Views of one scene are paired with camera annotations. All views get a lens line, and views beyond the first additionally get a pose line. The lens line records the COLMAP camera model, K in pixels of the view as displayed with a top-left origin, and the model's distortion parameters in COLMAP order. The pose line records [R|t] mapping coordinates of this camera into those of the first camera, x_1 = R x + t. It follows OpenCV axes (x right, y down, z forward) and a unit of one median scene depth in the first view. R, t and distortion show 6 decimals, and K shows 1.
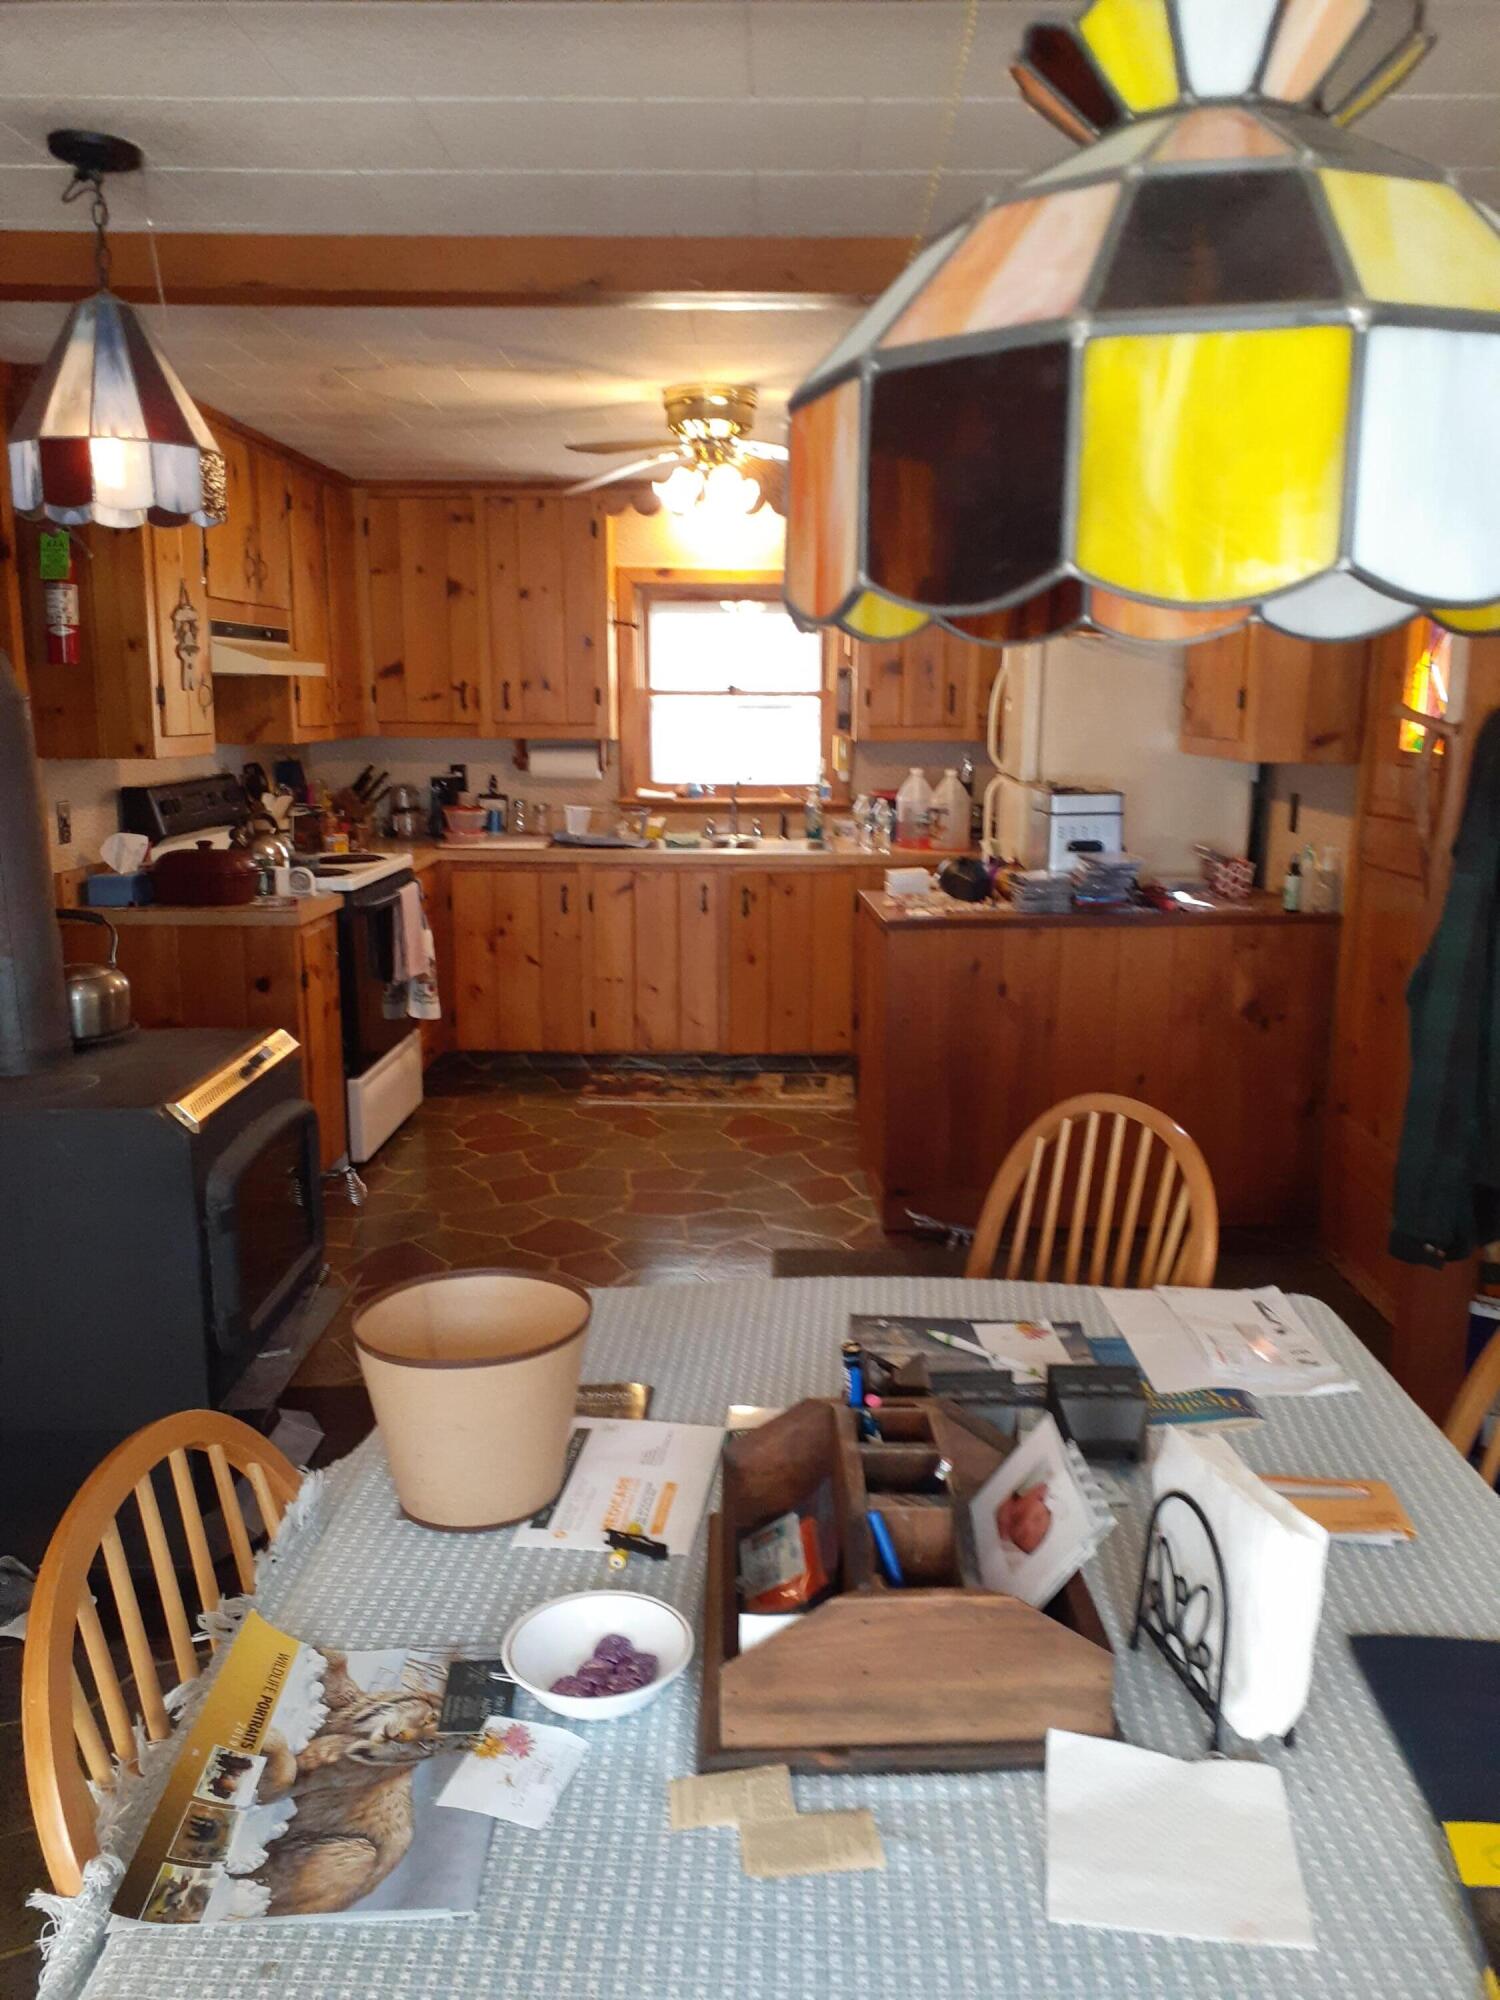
lens RADIAL K [[1636.3, 0, 750.0], [0, 1636.3, 1000.0], [0, 0, 1]] dist [0.078717, -0.076931]
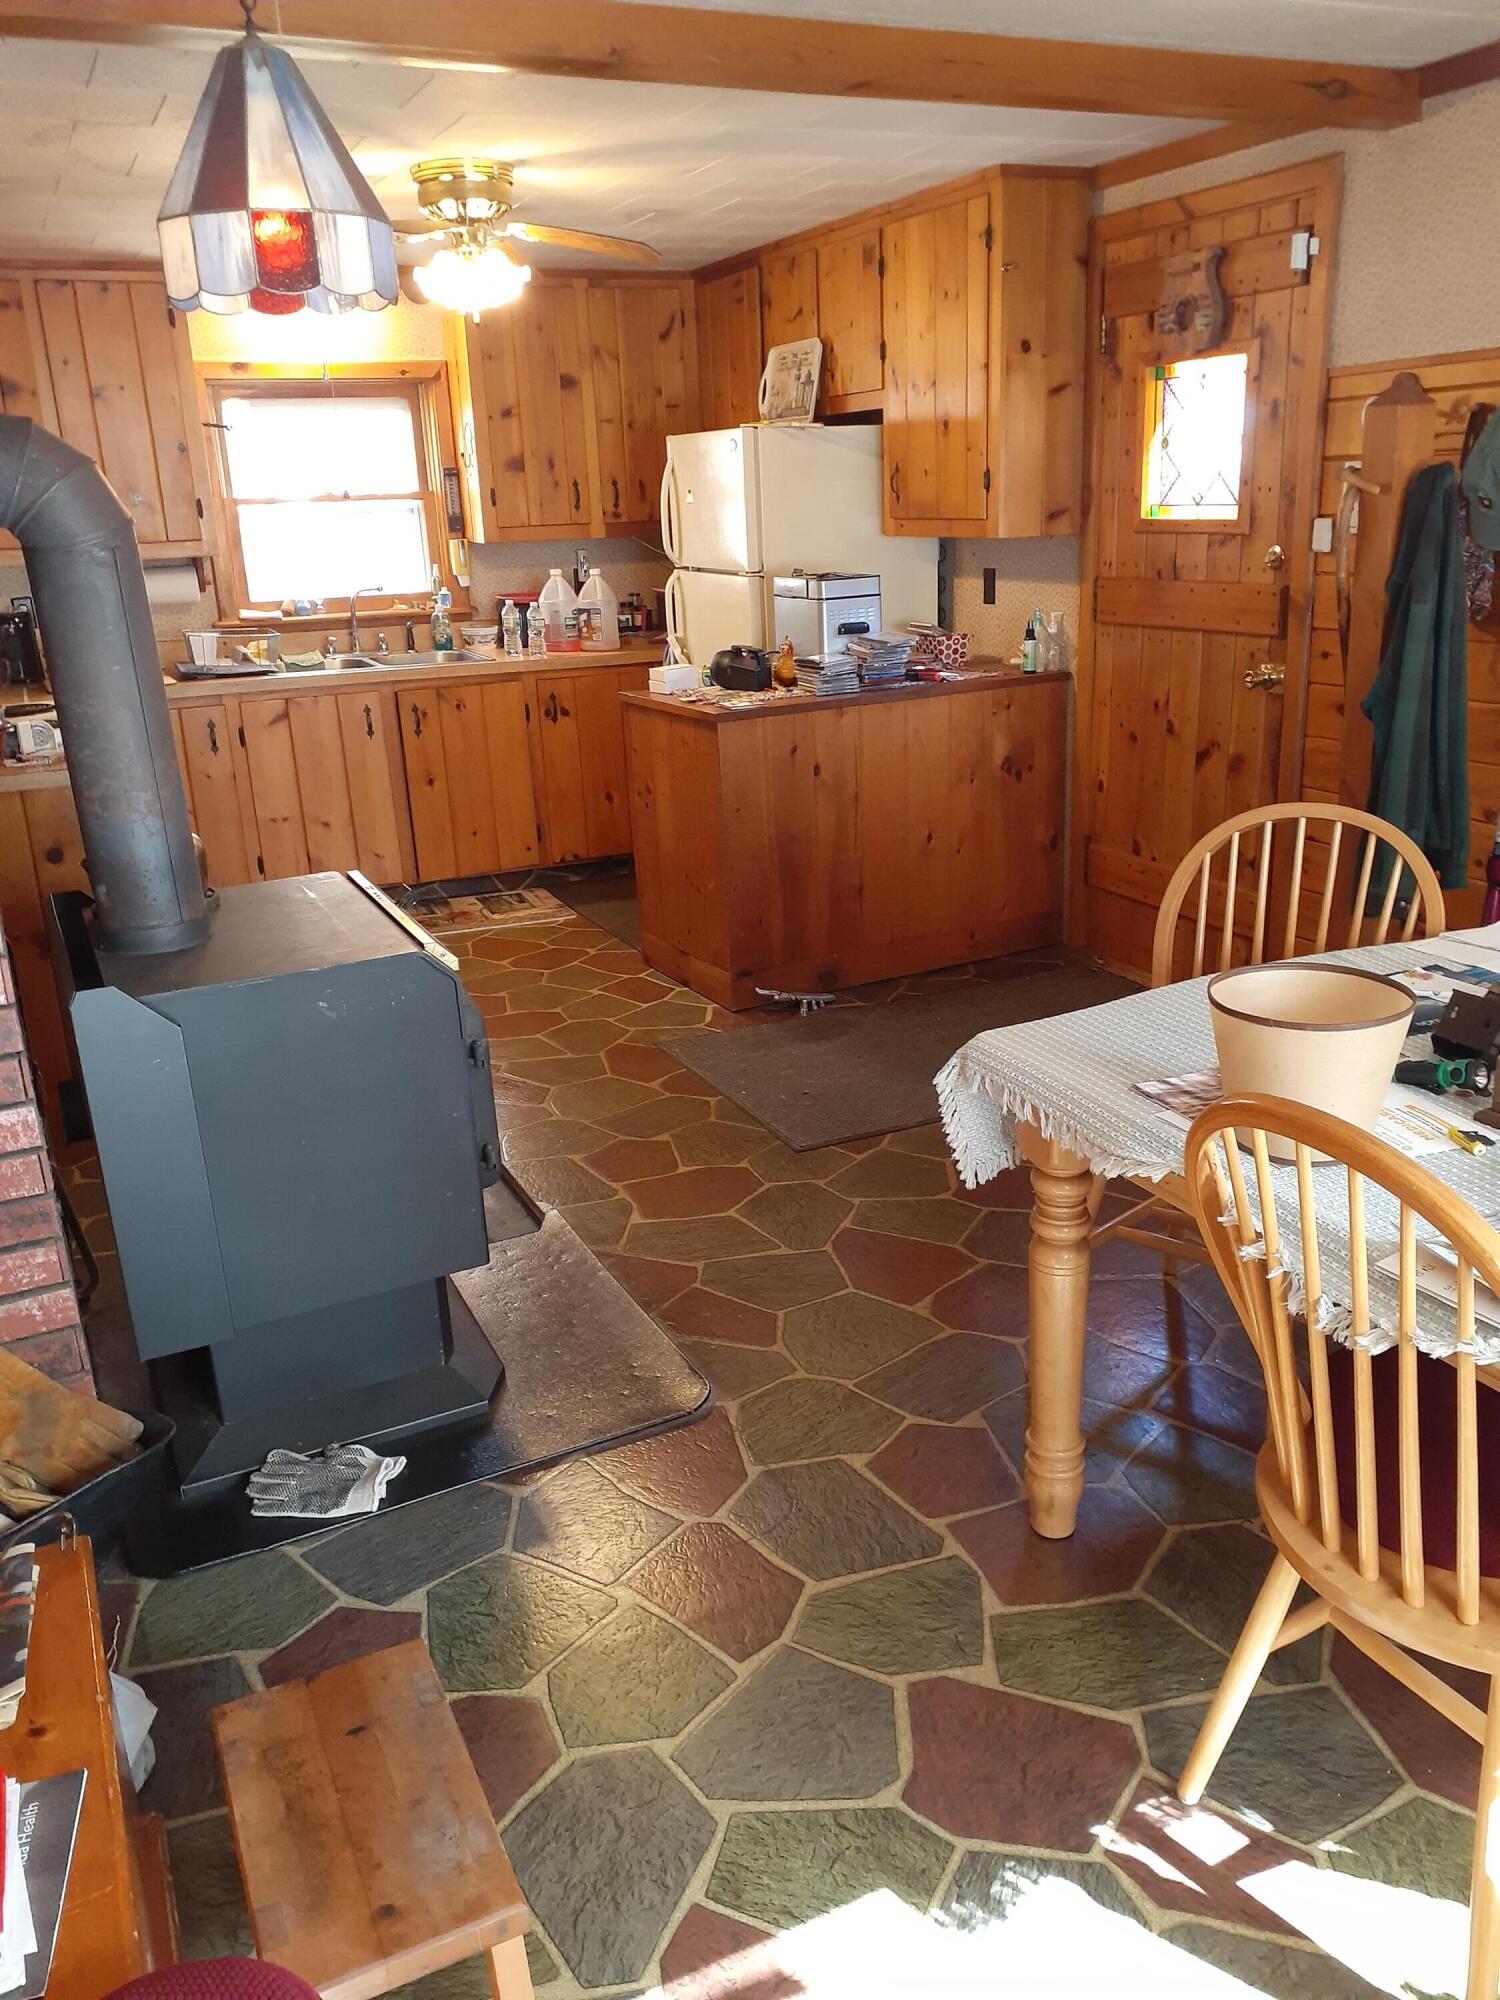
lens RADIAL K [[1636.3, 0, 750.0], [0, 1636.3, 1000.0], [0, 0, 1]] dist [0.078717, -0.076931]
pose [[0.911830, -0.163153, 0.376758, -0.213066], [0.118522, 0.983186, 0.138916, -0.008538], [-0.393088, -0.082014, 0.915836, 0.016384]]
